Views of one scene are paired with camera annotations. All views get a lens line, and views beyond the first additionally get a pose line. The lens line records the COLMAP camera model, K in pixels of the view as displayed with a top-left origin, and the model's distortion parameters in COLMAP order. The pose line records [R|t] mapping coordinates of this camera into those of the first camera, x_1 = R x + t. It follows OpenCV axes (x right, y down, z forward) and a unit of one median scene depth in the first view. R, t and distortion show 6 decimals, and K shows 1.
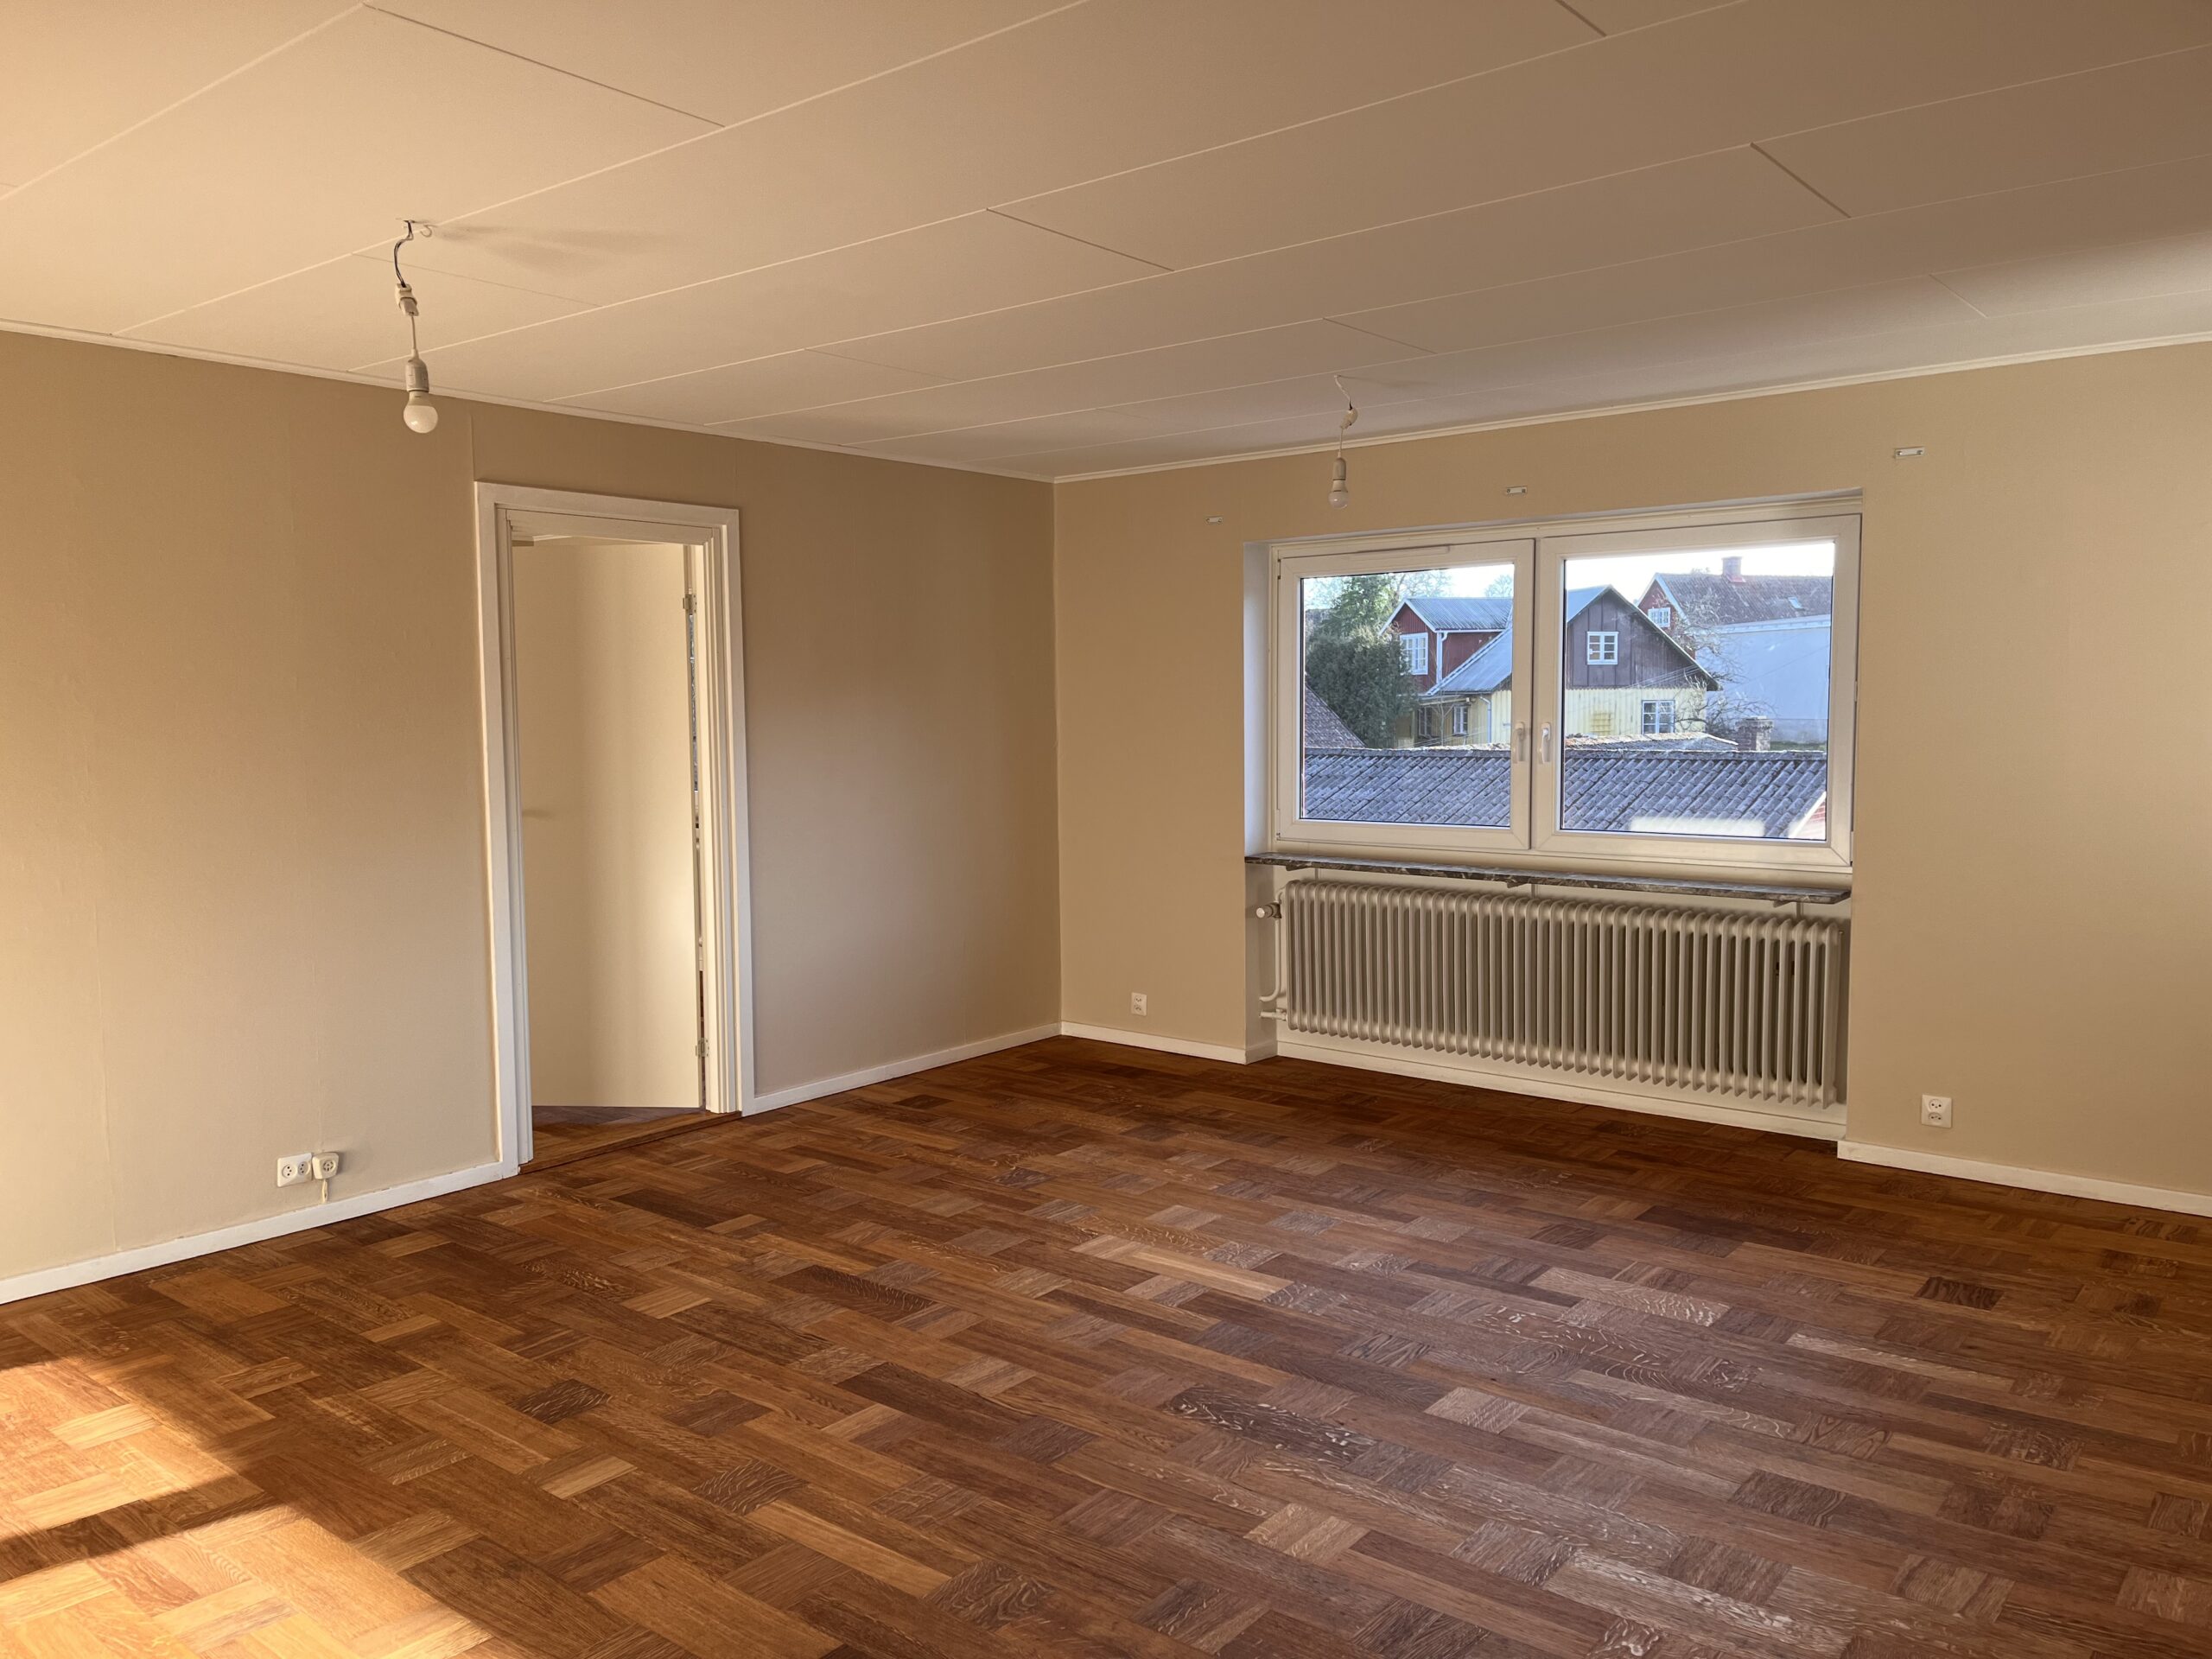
lens RADIAL K [[1663.7, 0, 1103.5], [0, 1663.7, 831.8], [0, 0, 1]] dist [0.038339, -0.044315]
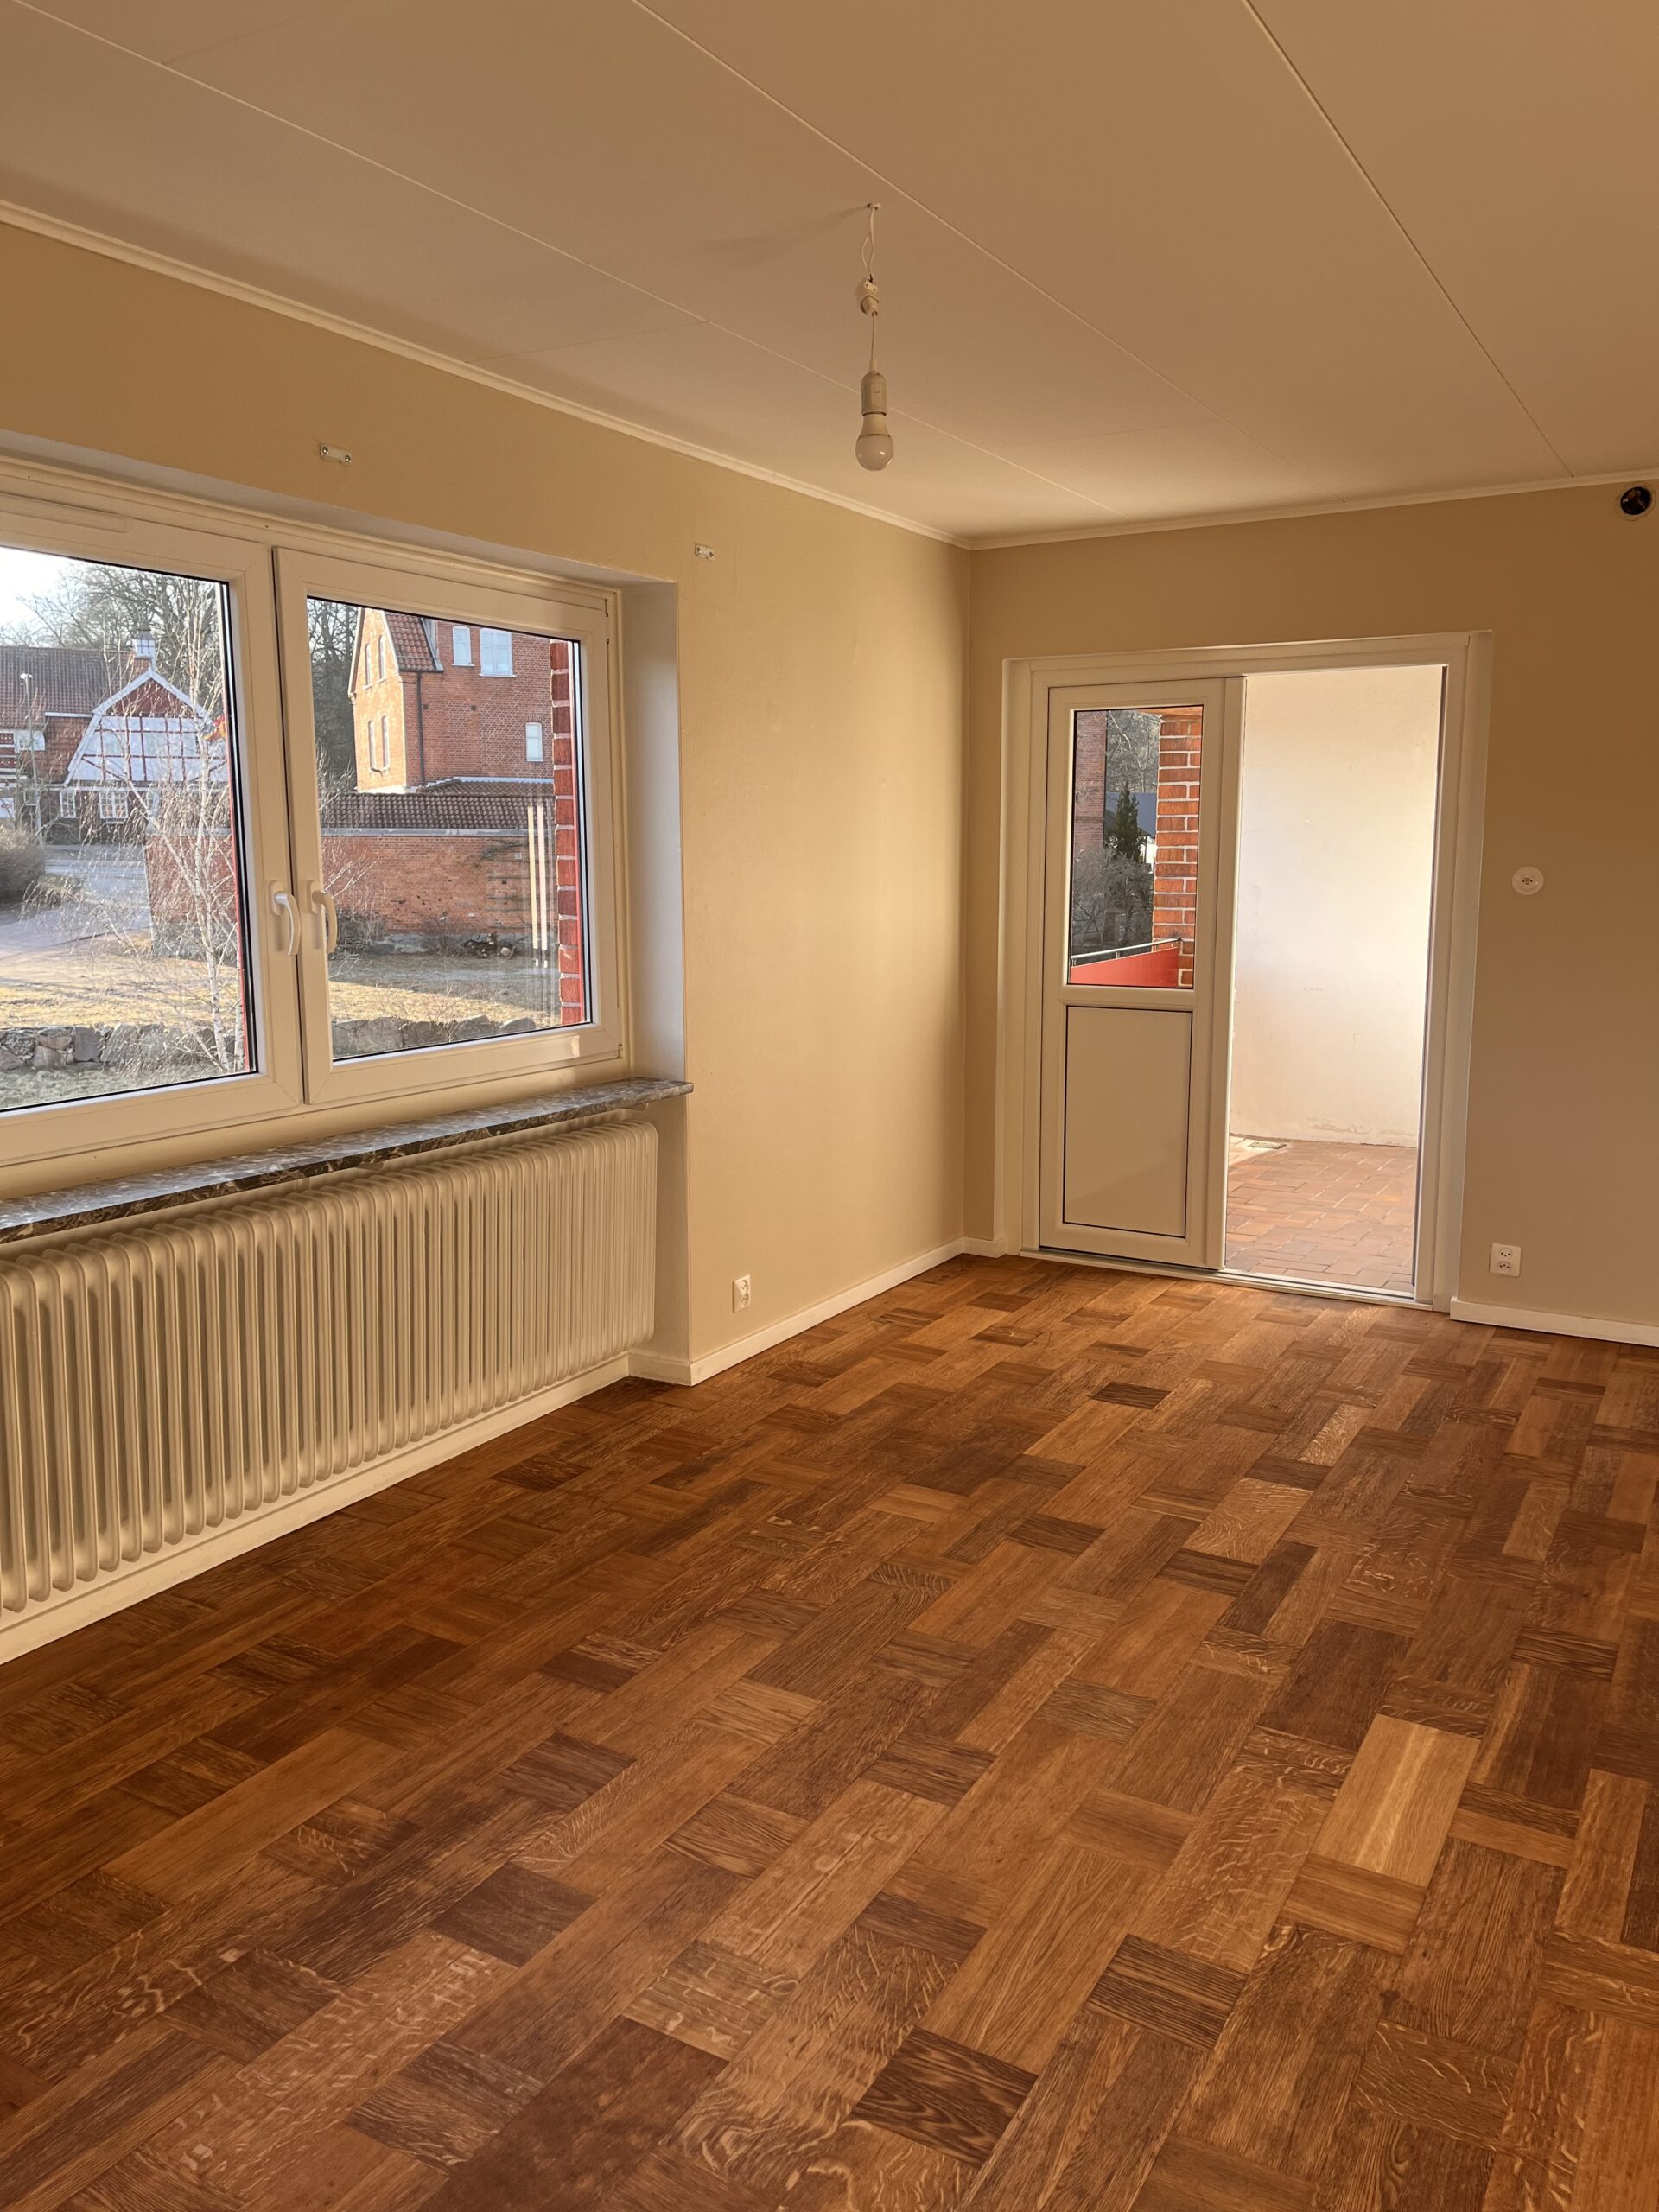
lens RADIAL K [[1663.7, 0, 825.1], [0, 1663.7, 1094.9], [0, 0, 1]] dist [0.038339, -0.044315]
pose [[-0.156811, -0.141547, 0.977433, -0.415050], [0.077094, 0.984902, 0.154997, -0.084164], [-0.984615, 0.099660, -0.143531, 1.137179]]
